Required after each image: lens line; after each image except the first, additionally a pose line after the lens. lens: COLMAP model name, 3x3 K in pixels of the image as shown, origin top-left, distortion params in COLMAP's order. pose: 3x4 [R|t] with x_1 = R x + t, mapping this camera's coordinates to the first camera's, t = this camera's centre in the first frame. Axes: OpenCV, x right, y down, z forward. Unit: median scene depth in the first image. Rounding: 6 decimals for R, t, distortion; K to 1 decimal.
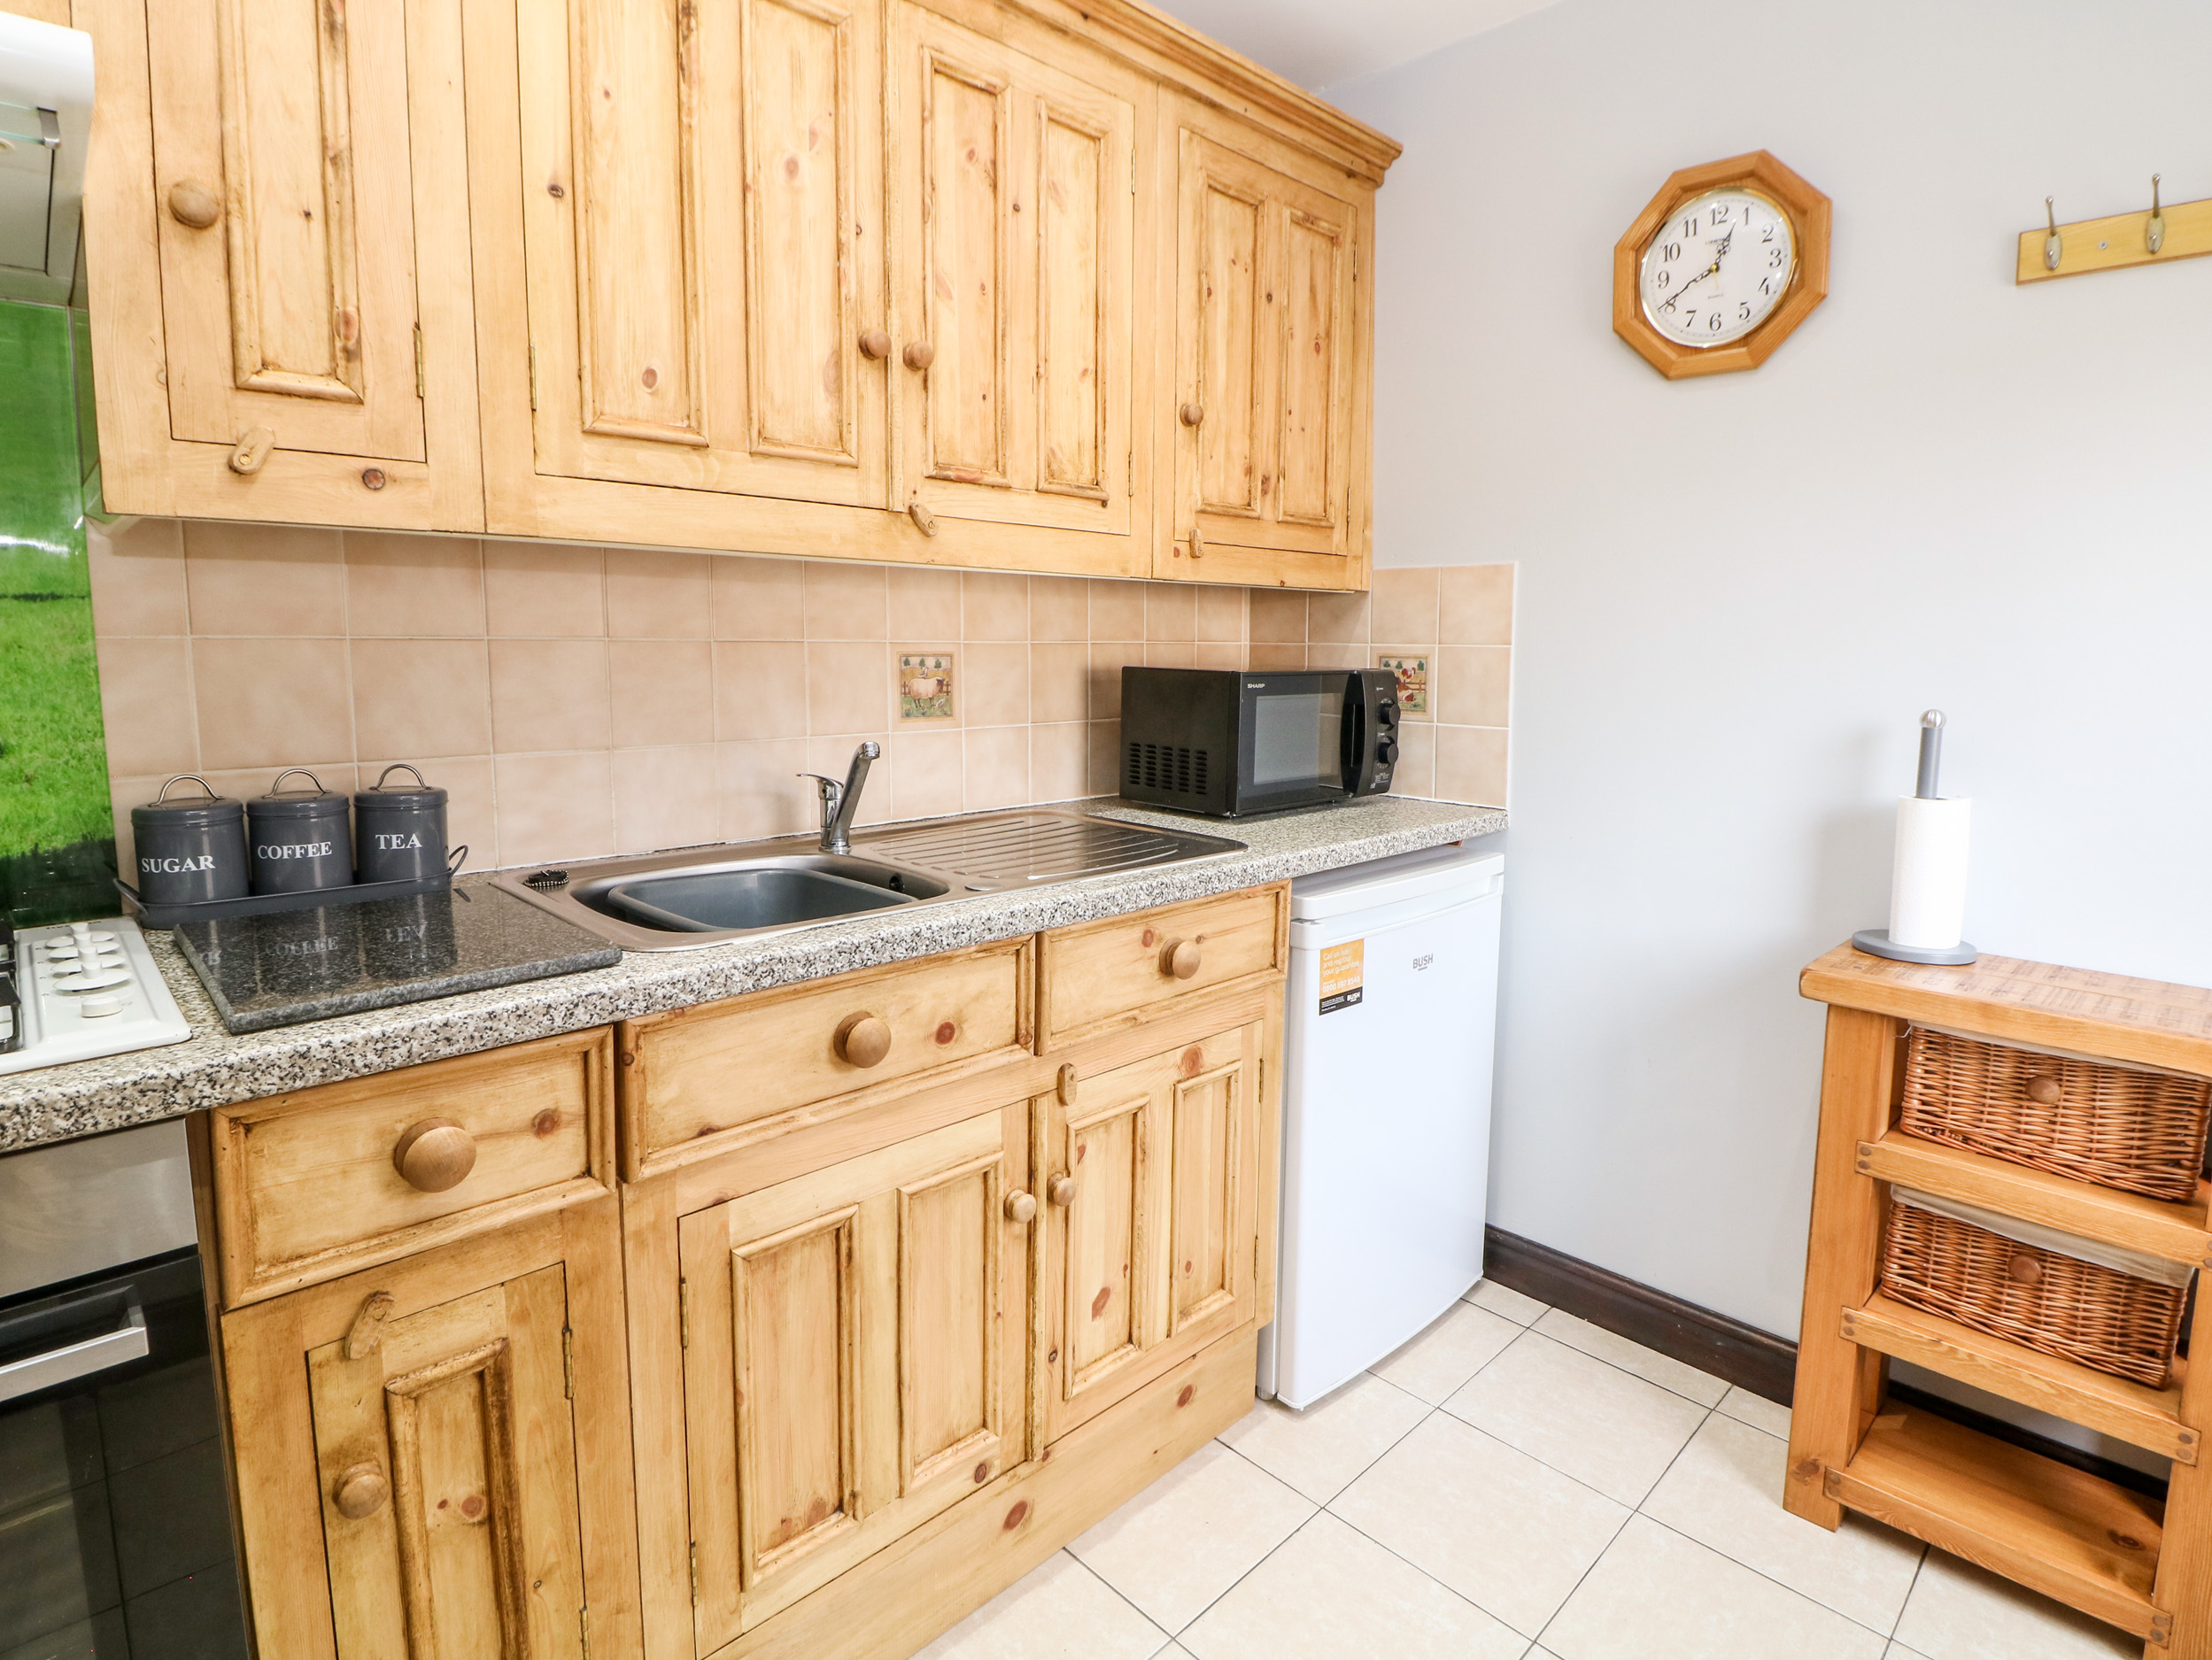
lens RADIAL K [[1160.0, 0, 1105.2], [0, 1160.0, 780.7], [0, 0, 1]] dist [0.000258, -0.016204]
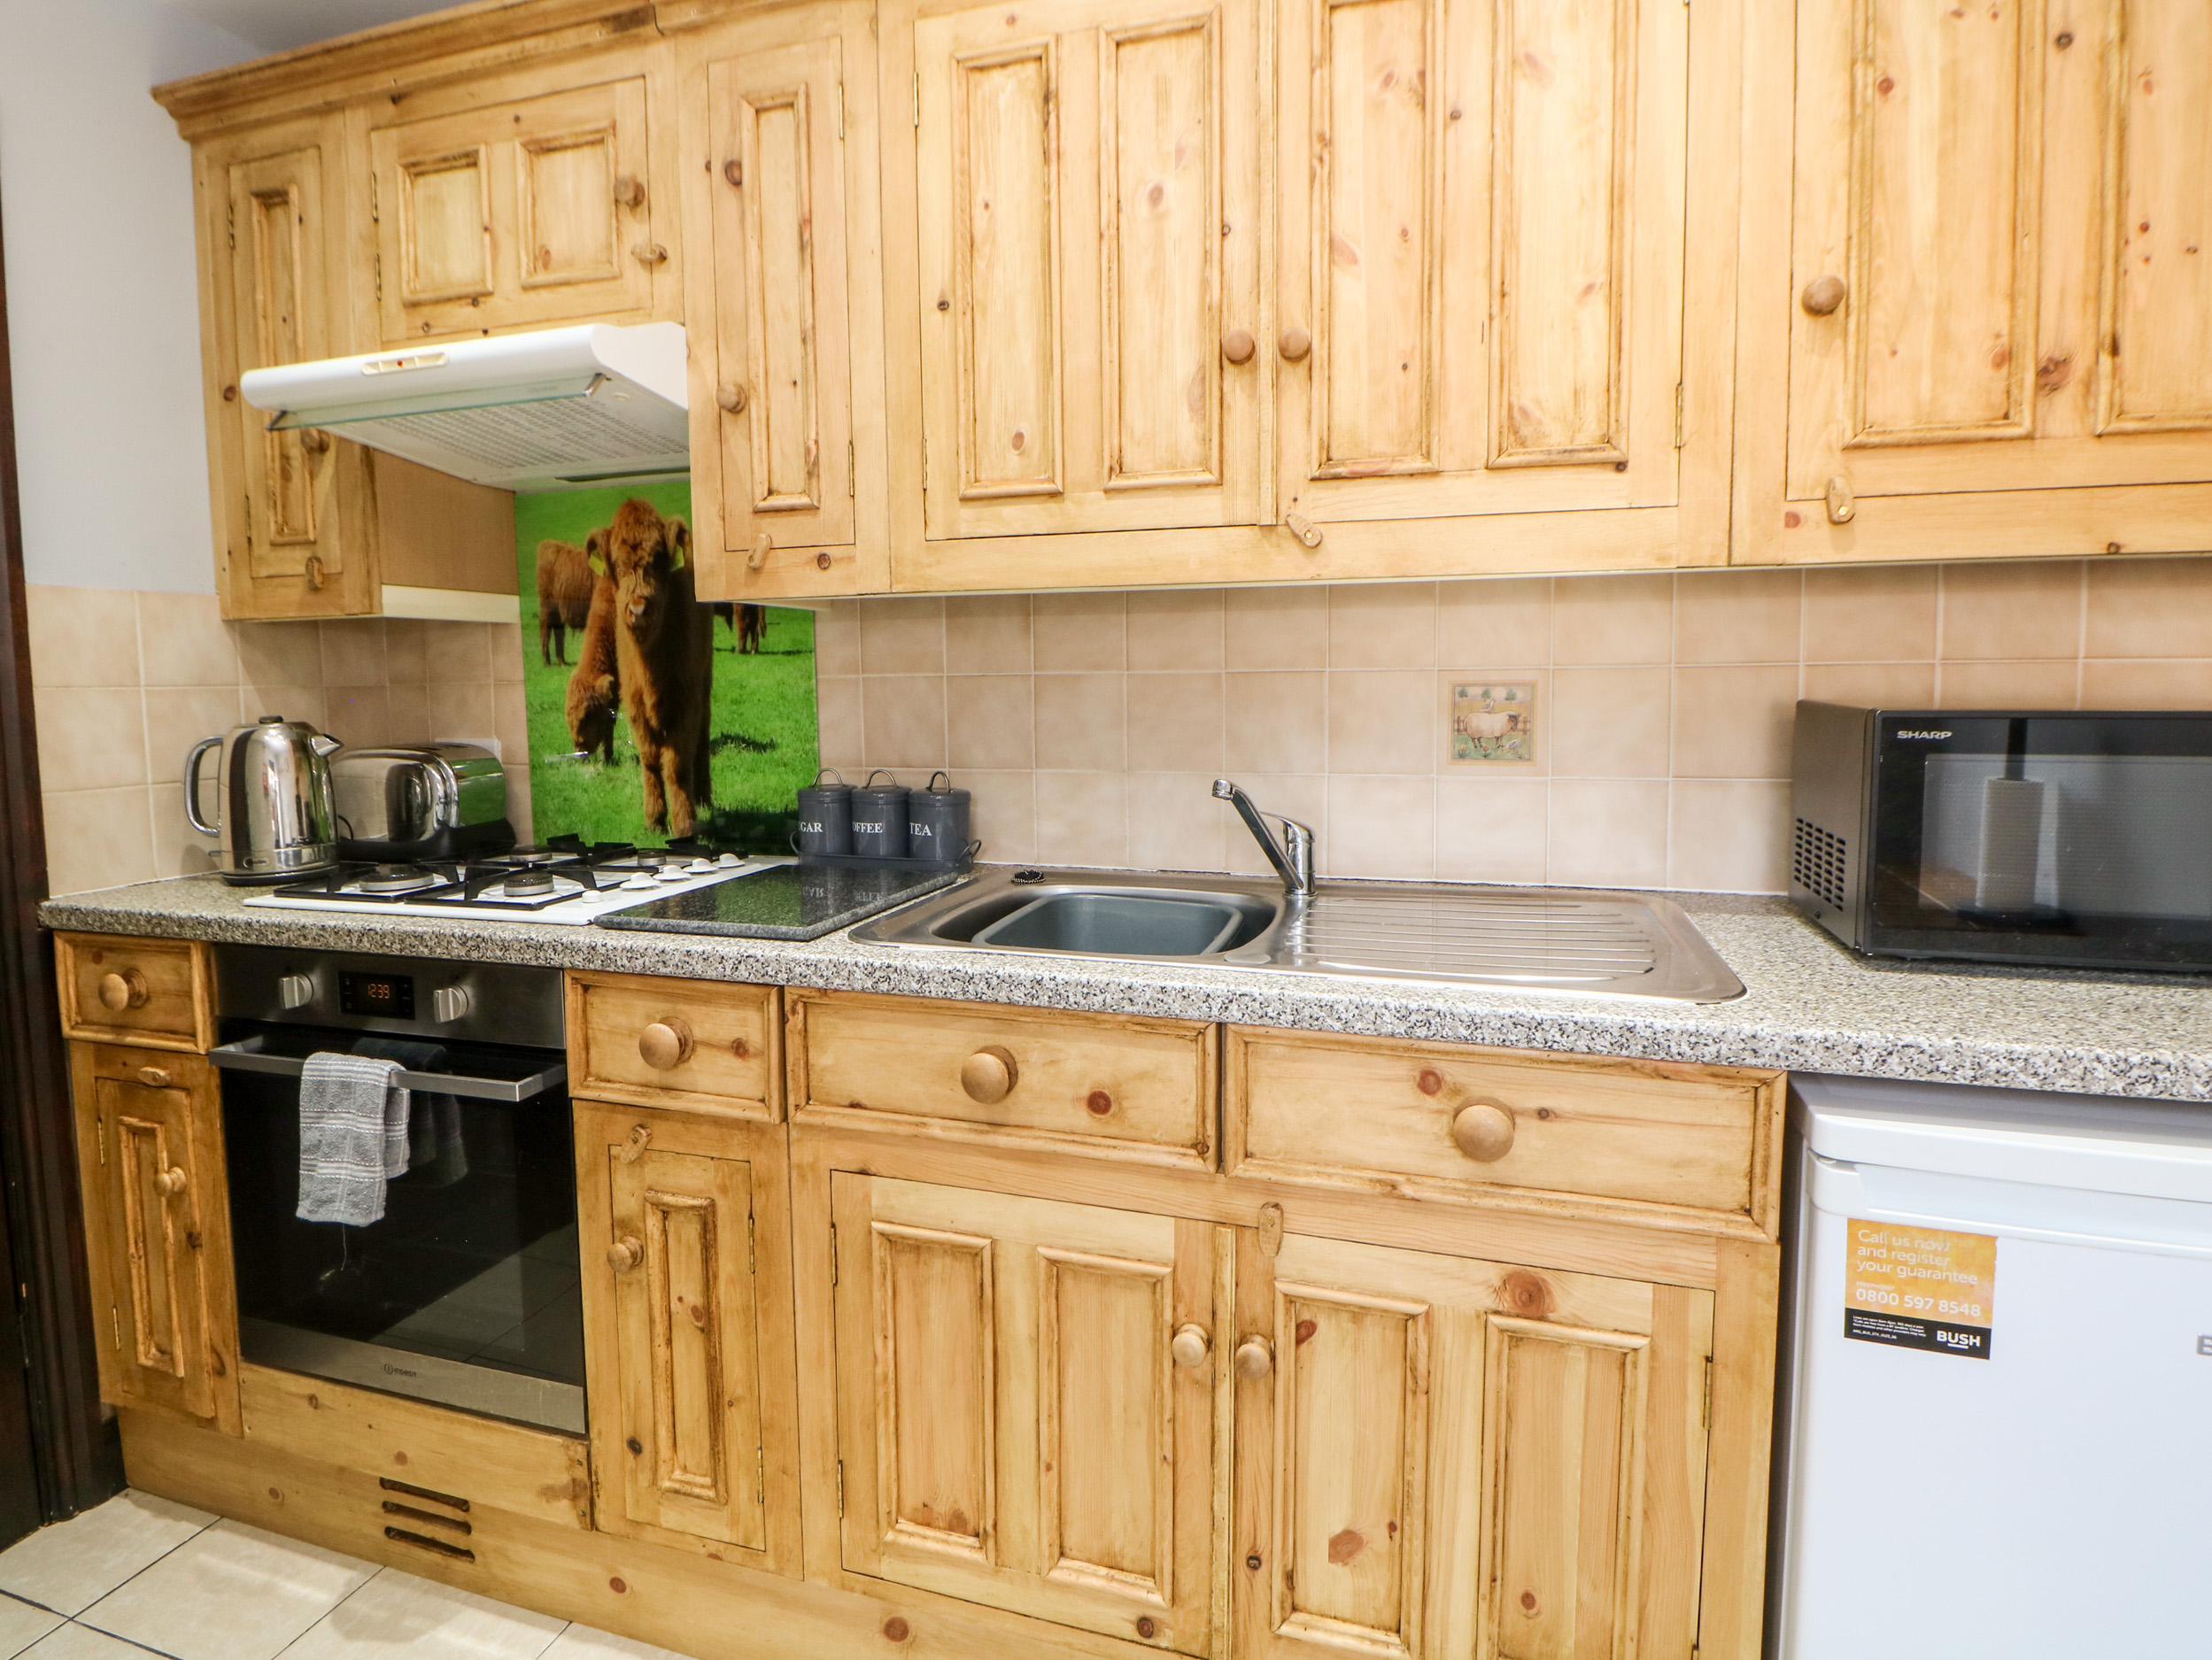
lens RADIAL K [[1141.9, 0, 1111.7], [0, 1141.9, 770.0], [0, 0, 1]] dist [0.002328, -0.016674]
pose [[0.480093, 0.058313, -0.875277, 0.608415], [-0.088538, 0.995914, 0.017787, -0.055264], [0.872738, 0.068956, 0.483294, 0.541024]]
